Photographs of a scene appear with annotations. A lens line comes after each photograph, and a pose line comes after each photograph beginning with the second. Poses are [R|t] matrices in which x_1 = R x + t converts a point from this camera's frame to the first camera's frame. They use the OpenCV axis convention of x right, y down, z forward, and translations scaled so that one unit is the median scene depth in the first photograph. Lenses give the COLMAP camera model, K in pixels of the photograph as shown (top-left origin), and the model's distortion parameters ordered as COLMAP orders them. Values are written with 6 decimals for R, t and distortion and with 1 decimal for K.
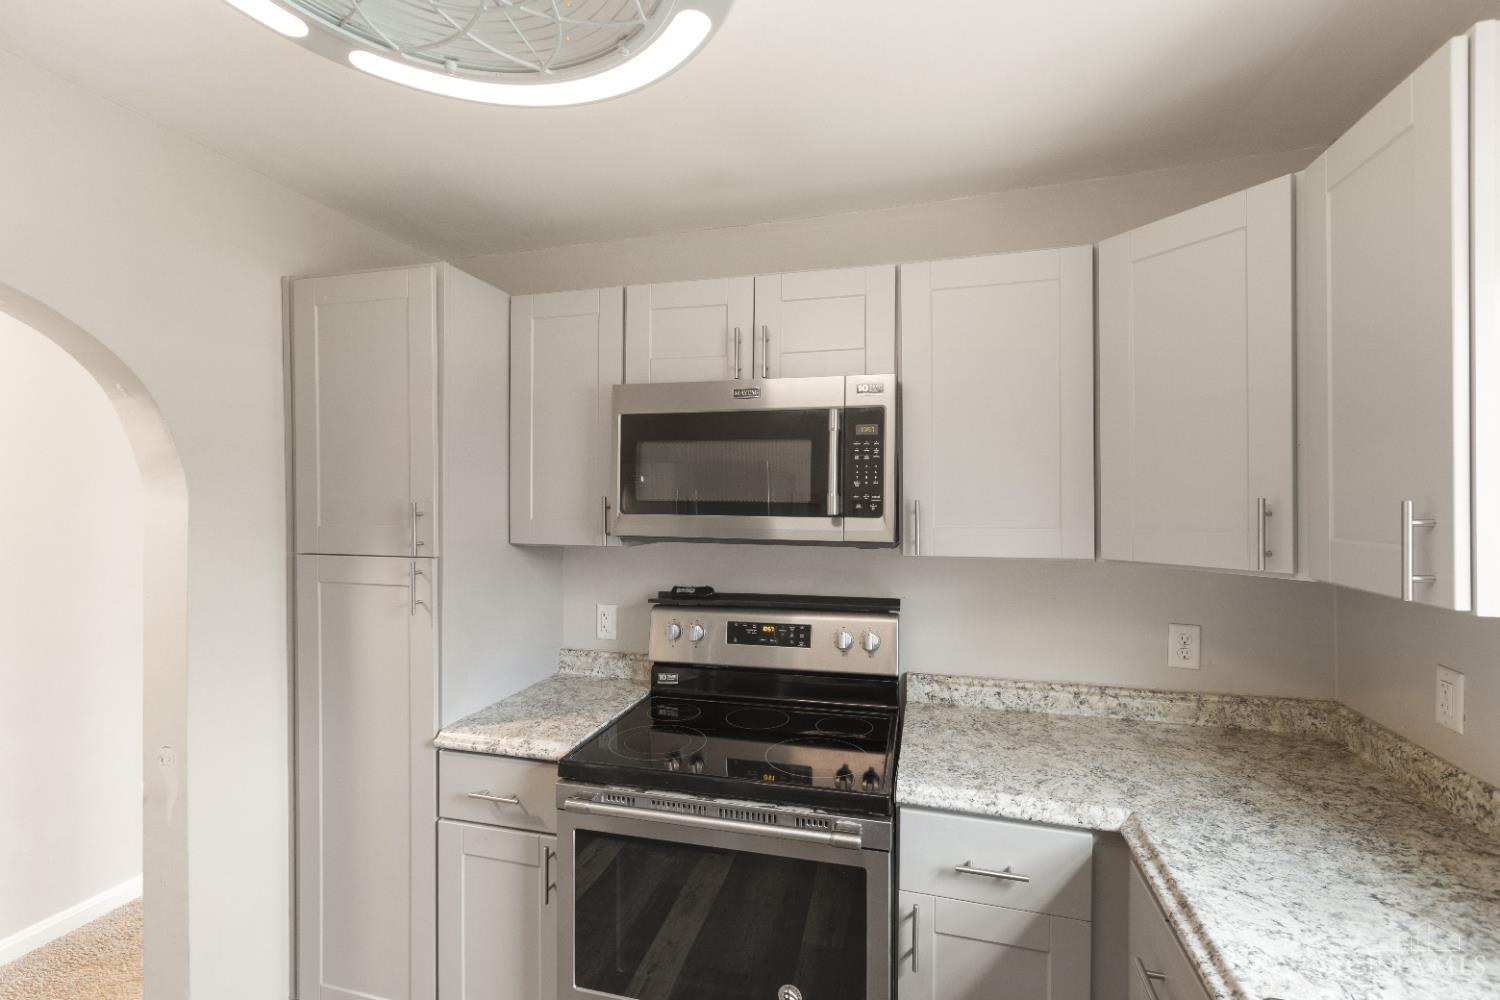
lens RADIAL K [[672.3, 0, 743.1], [0, 672.3, 498.0], [0, 0, 1]] dist [-0.000836, 0.000180]
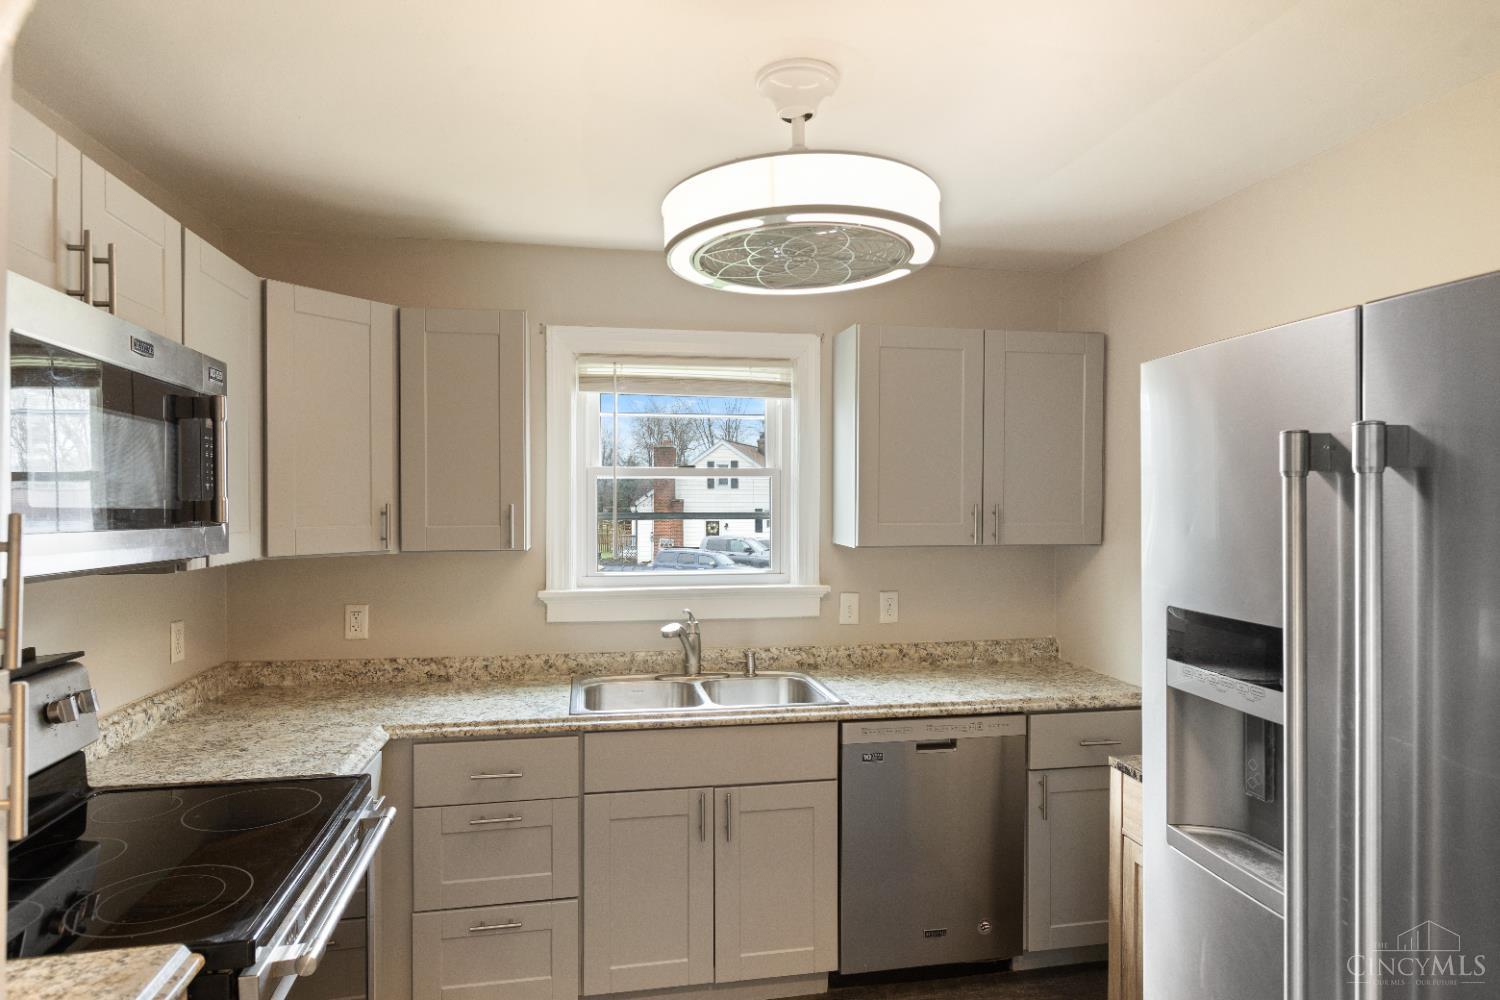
lens RADIAL K [[863.5, 0, 750.0], [0, 863.5, 500.0], [0, 0, 1]] dist [-0.002908, -0.001304]
pose [[-0.450407, 0.003896, 0.892815, -1.038258], [-0.000381, 0.999990, -0.004556, 0.000600], [-0.892823, -0.002392, -0.450401, 0.845042]]
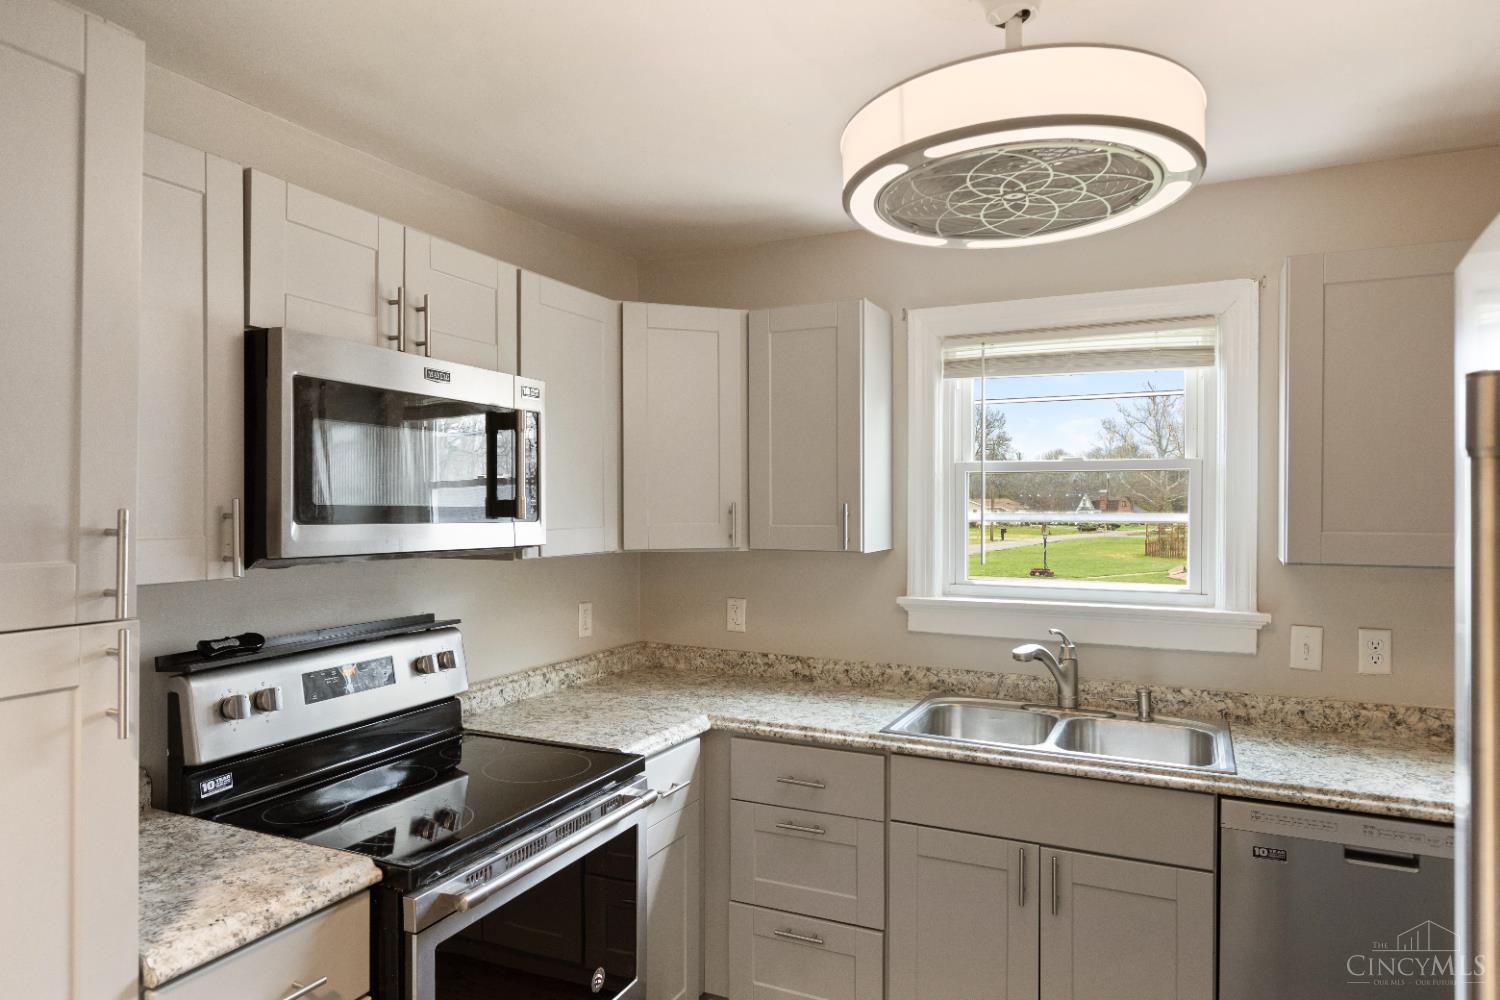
lens RADIAL K [[927.0, 0, 744.8], [0, 927.0, 503.9], [0, 0, 1]] dist [-0.000889, -0.000214]
pose [[0.171875, -0.001771, 0.985117, -1.057309], [-0.002610, 0.999994, 0.002253, -0.001200], [-0.985115, -0.002958, 0.171869, 0.427077]]
